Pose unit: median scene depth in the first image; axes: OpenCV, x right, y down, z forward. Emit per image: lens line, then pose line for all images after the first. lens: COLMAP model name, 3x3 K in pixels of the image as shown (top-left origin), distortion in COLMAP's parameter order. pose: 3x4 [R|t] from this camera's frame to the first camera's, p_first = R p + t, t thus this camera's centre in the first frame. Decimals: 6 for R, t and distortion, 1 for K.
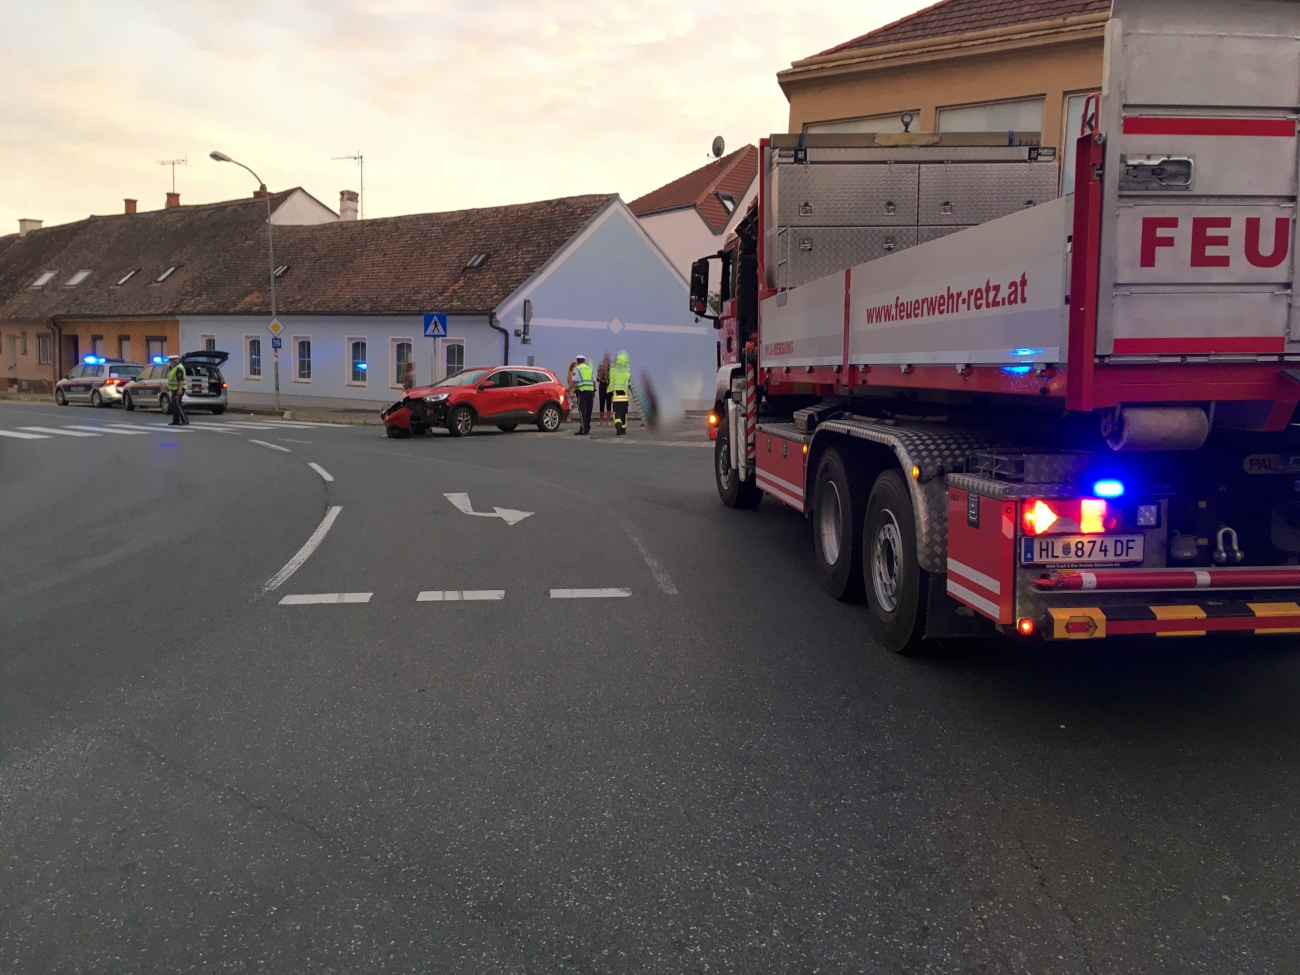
lens RADIAL K [[1082.0, 0, 650.4], [0, 1082.0, 487.5], [0, 0, 1]] dist [-0.002239, -0.002982]
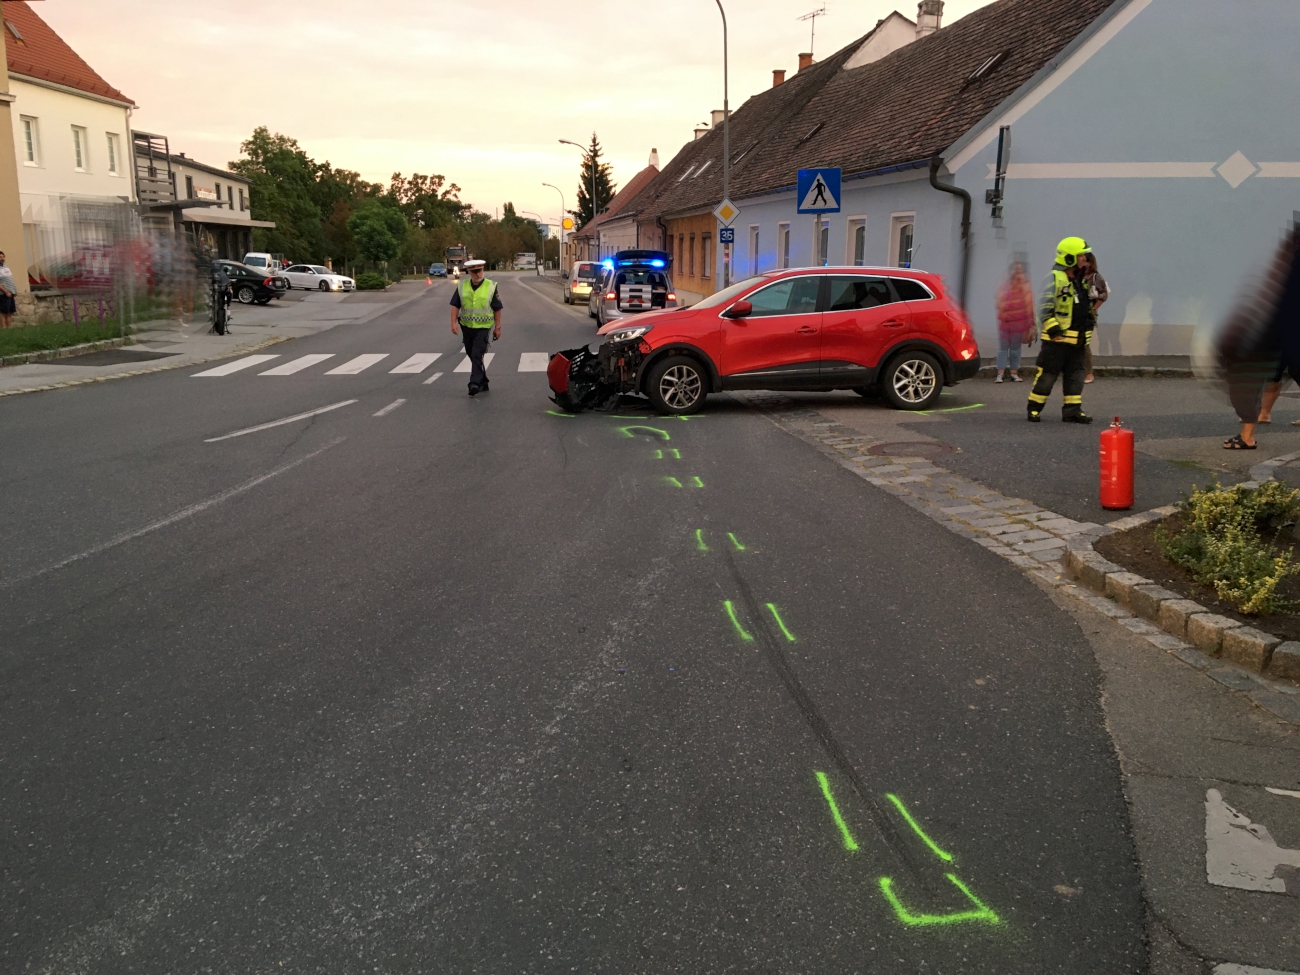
lens RADIAL K [[1082.0, 0, 648.5], [0, 1082.0, 486.1], [0, 0, 1]] dist [-0.002239, -0.002982]
pose [[0.712582, 0.122109, -0.690880, 0.132108], [-0.057216, 0.991572, 0.116241, -0.058843], [0.699251, -0.043302, 0.713563, 0.526602]]
